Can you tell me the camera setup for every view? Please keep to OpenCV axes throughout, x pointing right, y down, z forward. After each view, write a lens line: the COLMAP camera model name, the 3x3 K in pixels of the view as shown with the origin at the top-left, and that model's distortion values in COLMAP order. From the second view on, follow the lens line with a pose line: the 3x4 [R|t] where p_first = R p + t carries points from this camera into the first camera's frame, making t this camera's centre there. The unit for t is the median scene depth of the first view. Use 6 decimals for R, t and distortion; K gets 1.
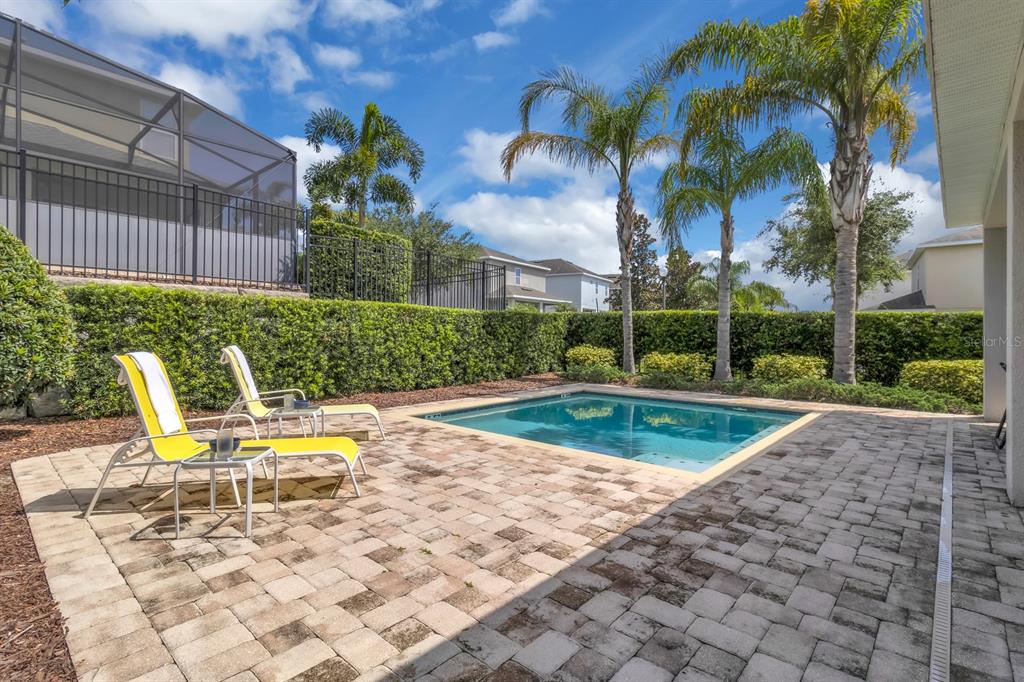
lens RADIAL K [[479.3, 0, 512.1], [0, 479.3, 335.8], [0, 0, 1]] dist [-0.000741, 0.000014]
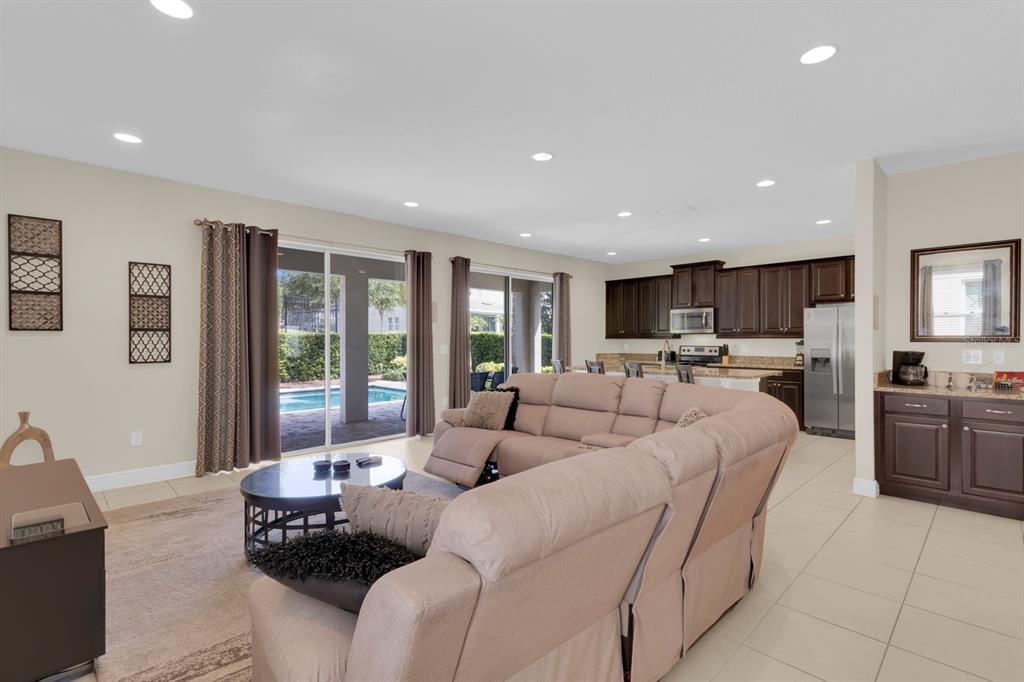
lens RADIAL K [[467.7, 0, 516.7], [0, 467.7, 340.4], [0, 0, 1]] dist [0.003677, 0.000520]
pose [[0.998451, -0.004059, -0.055482, 0.793594], [0.004122, 0.999991, 0.001022, -0.035199], [0.055478, -0.001250, 0.998459, -0.545110]]
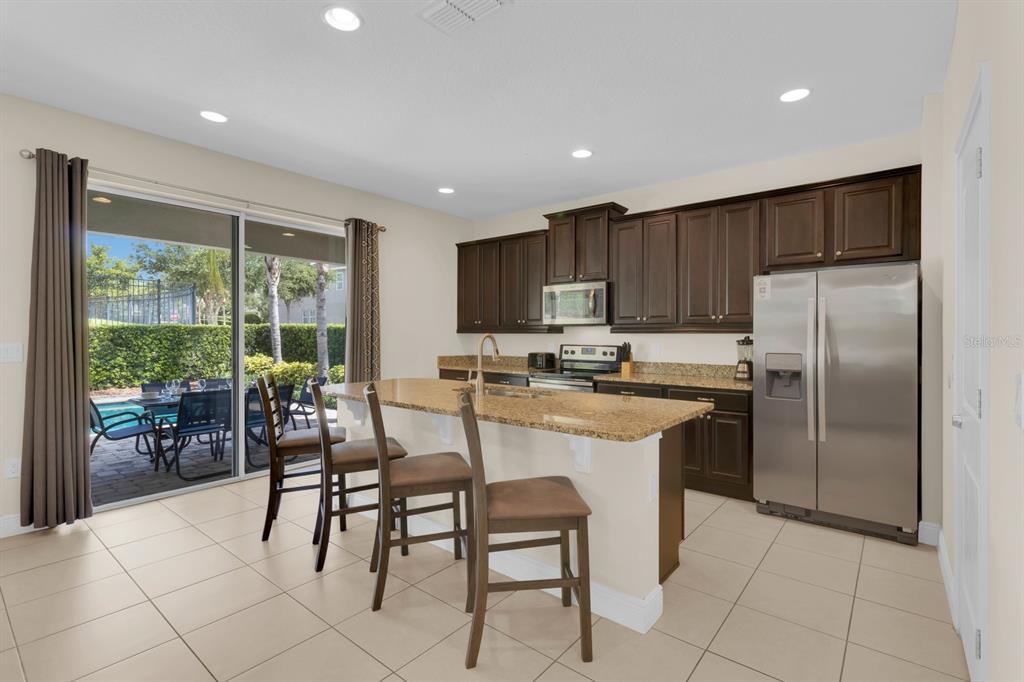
lens RADIAL K [[479.3, 0, 512.1], [0, 479.3, 335.8], [0, 0, 1]] dist [-0.000741, 0.000014]
pose [[0.998166, 0.000573, 0.060537, 0.963855], [-0.000598, 1.000000, 0.000401, -0.033557], [-0.060536, -0.000436, 0.998166, -0.201821]]
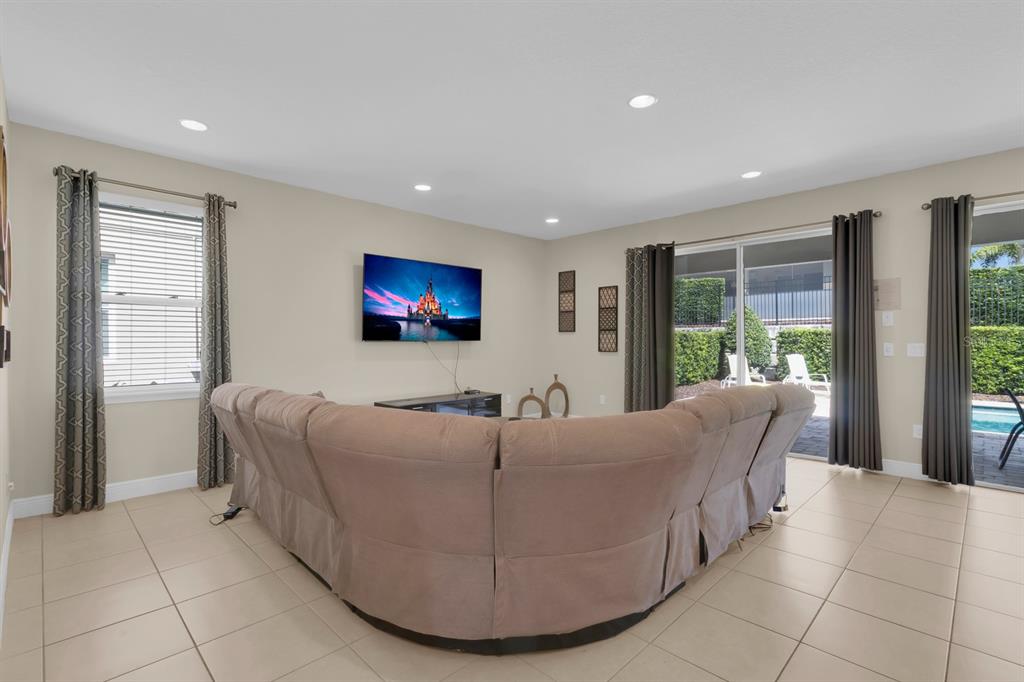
lens RADIAL K [[467.7, 0, 516.7], [0, 467.7, 340.4], [0, 0, 1]] dist [0.003677, 0.000520]
pose [[-0.044937, 0.000187, -0.998990, 1.107185], [0.000802, 1.000000, 0.000151, -0.031420], [0.998989, -0.000794, -0.044938, -0.220510]]
